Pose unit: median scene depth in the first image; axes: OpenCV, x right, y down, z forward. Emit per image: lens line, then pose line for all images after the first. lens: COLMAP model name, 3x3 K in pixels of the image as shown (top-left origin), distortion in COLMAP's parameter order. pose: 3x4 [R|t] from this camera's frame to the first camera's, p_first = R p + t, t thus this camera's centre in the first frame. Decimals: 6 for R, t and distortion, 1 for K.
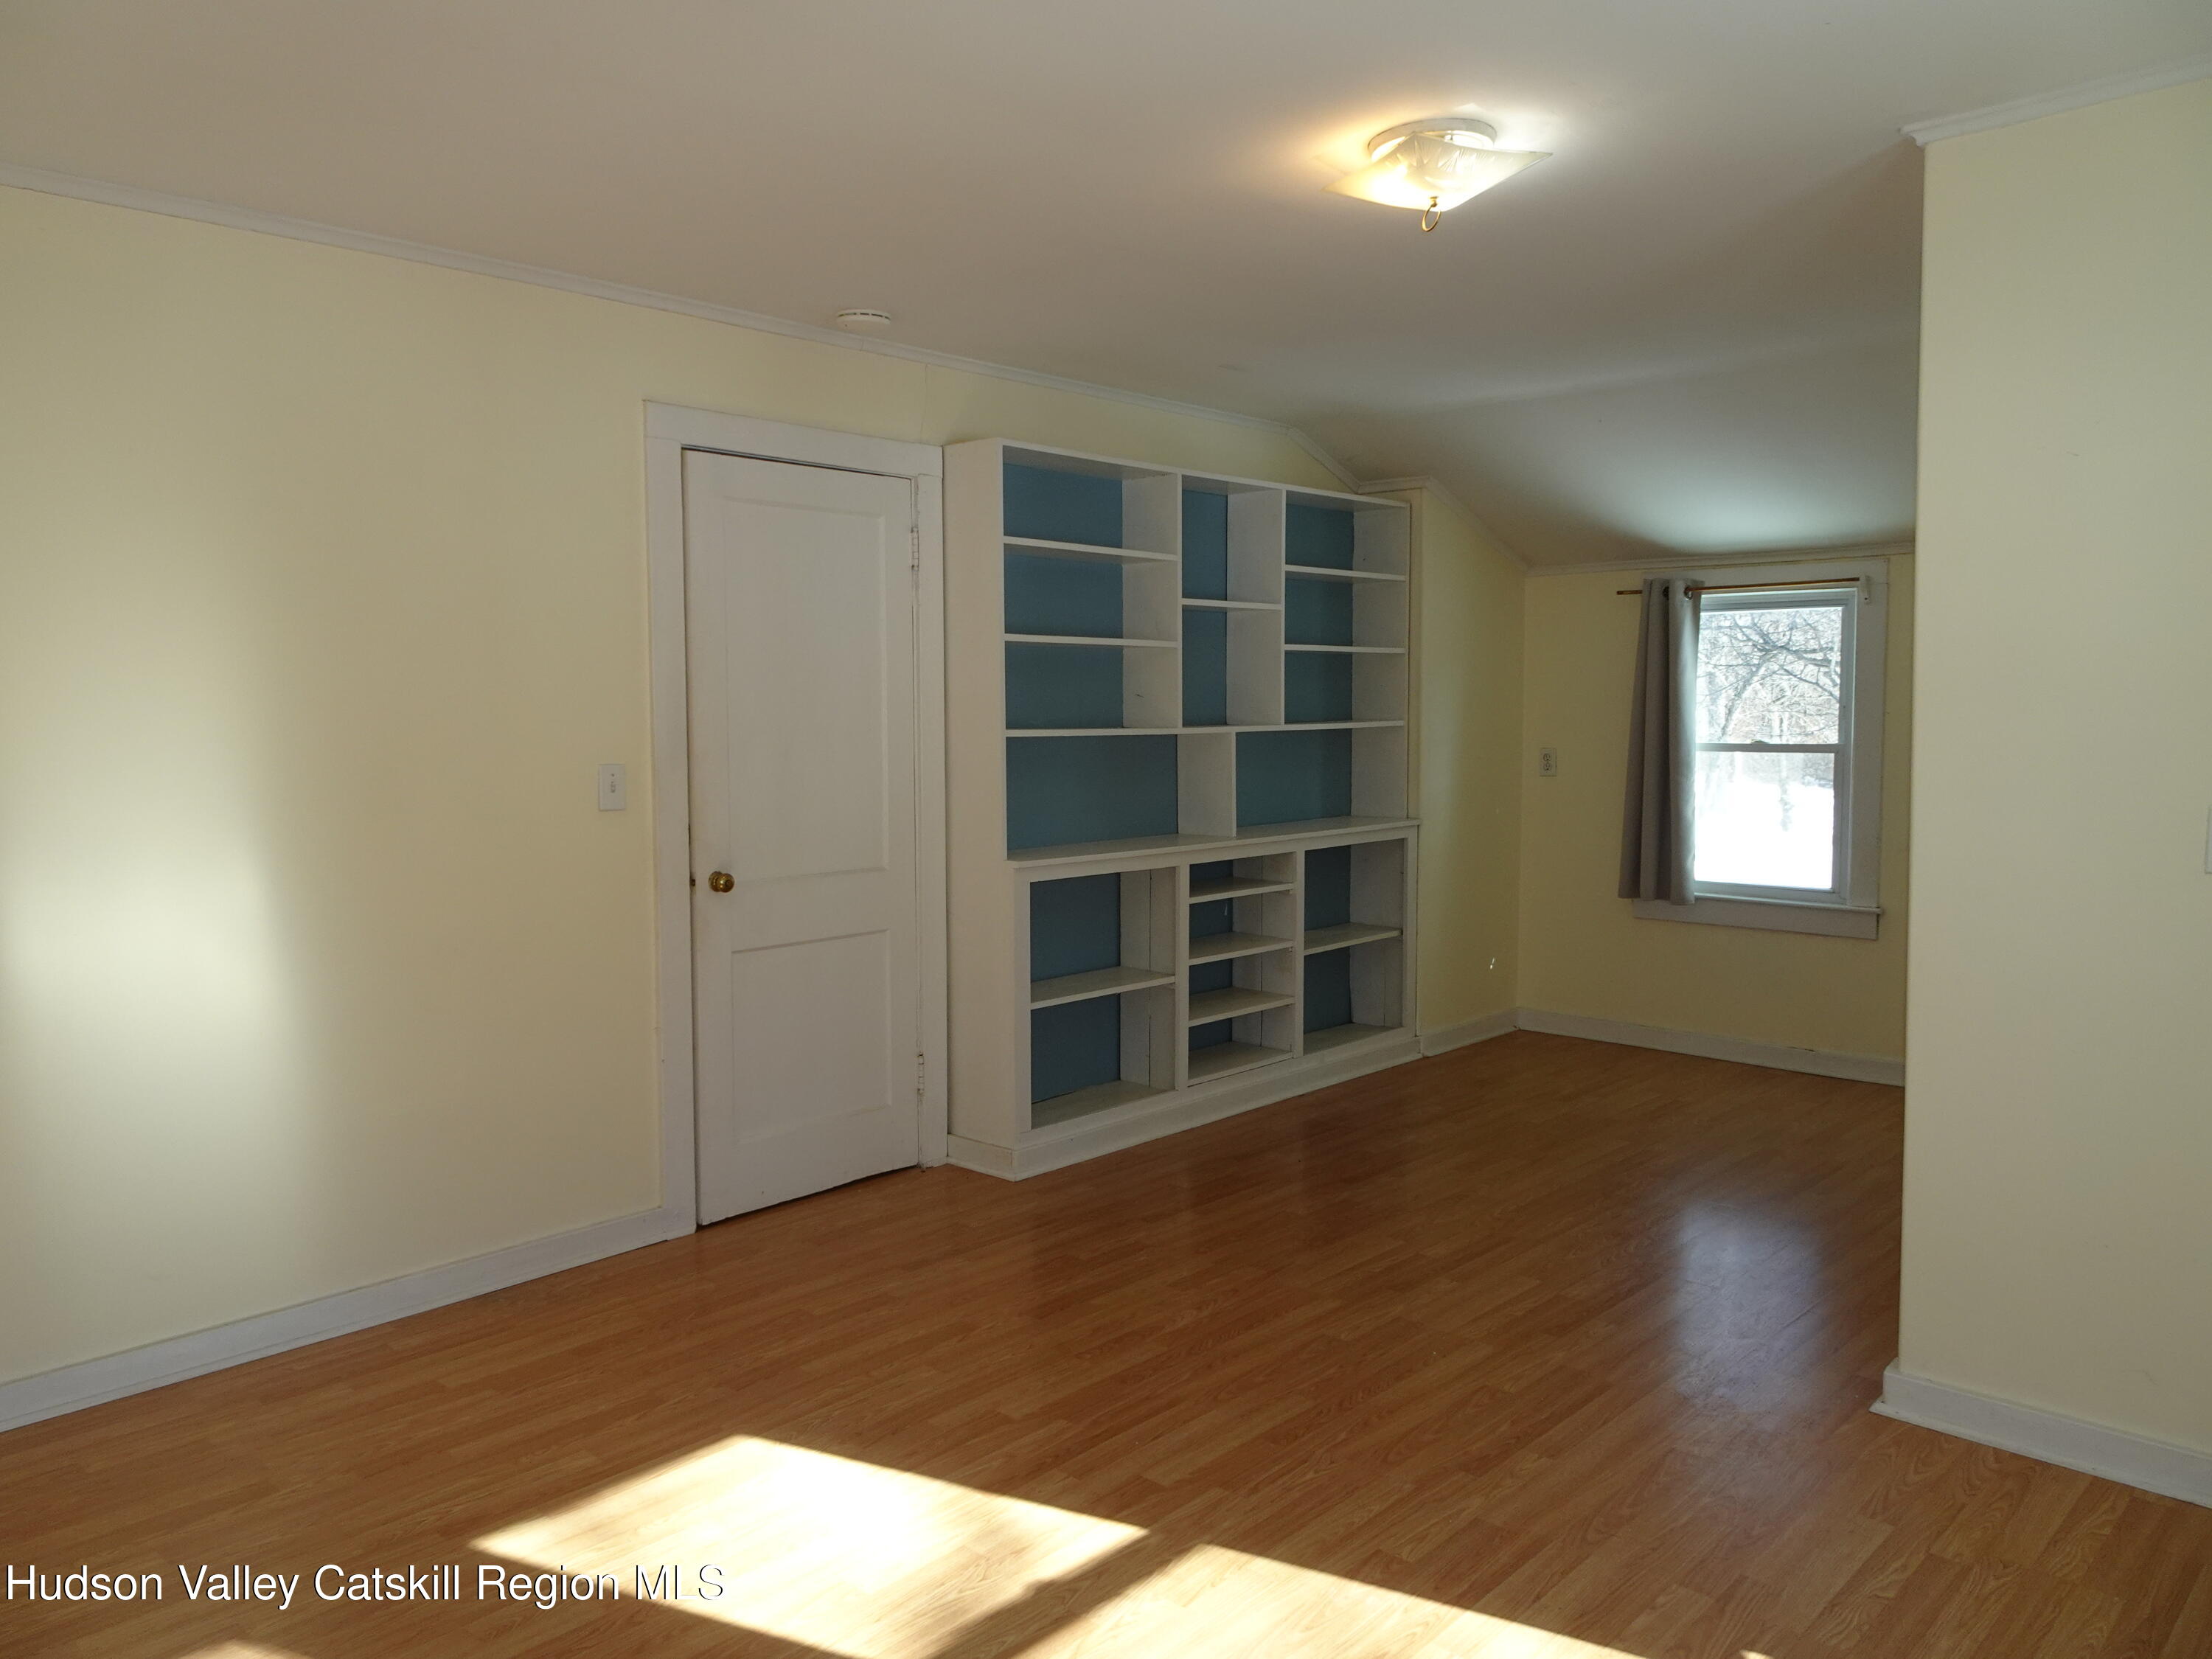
lens RADIAL K [[1587.1, 0, 1105.7], [0, 1587.1, 827.8], [0, 0, 1]] dist [0.008625, 0.000279]
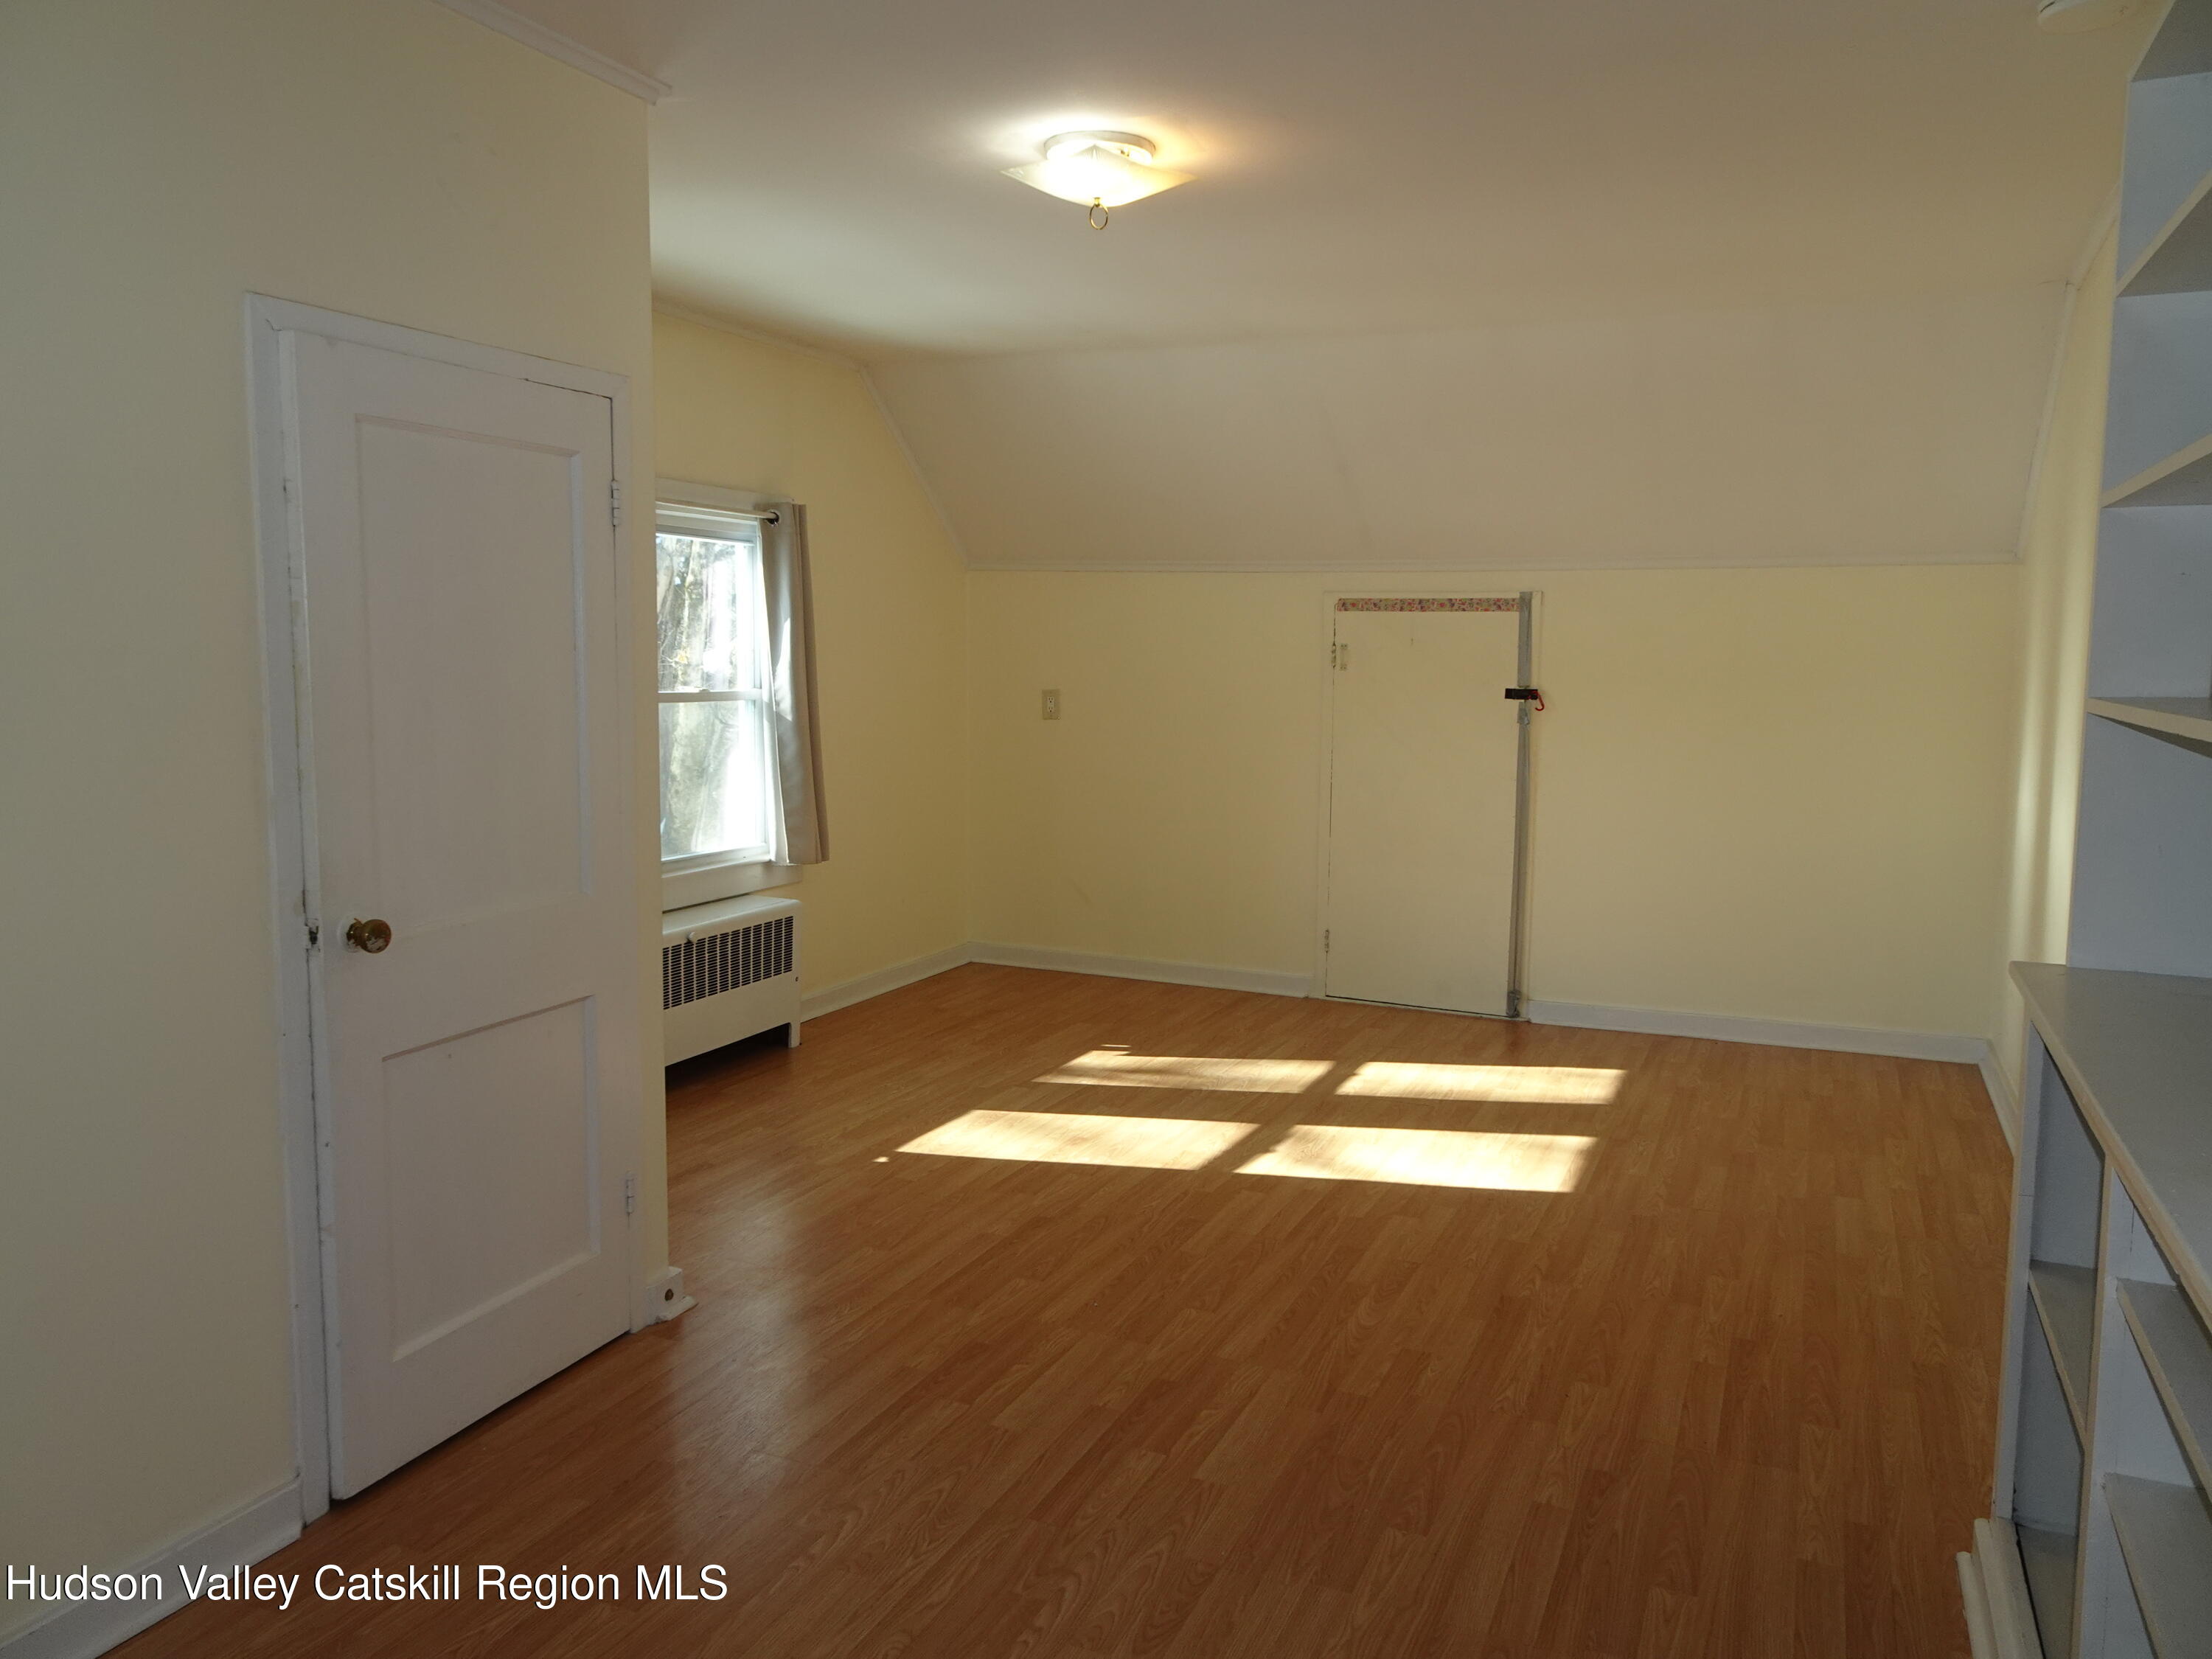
lens RADIAL K [[1587.1, 0, 1105.5], [0, 1587.1, 826.4], [0, 0, 1]] dist [0.008625, 0.000279]
pose [[-0.944367, 0.035350, -0.326987, 0.533556], [-0.027098, 0.982464, 0.184474, -0.149476], [0.327774, 0.183072, -0.926849, 1.934239]]
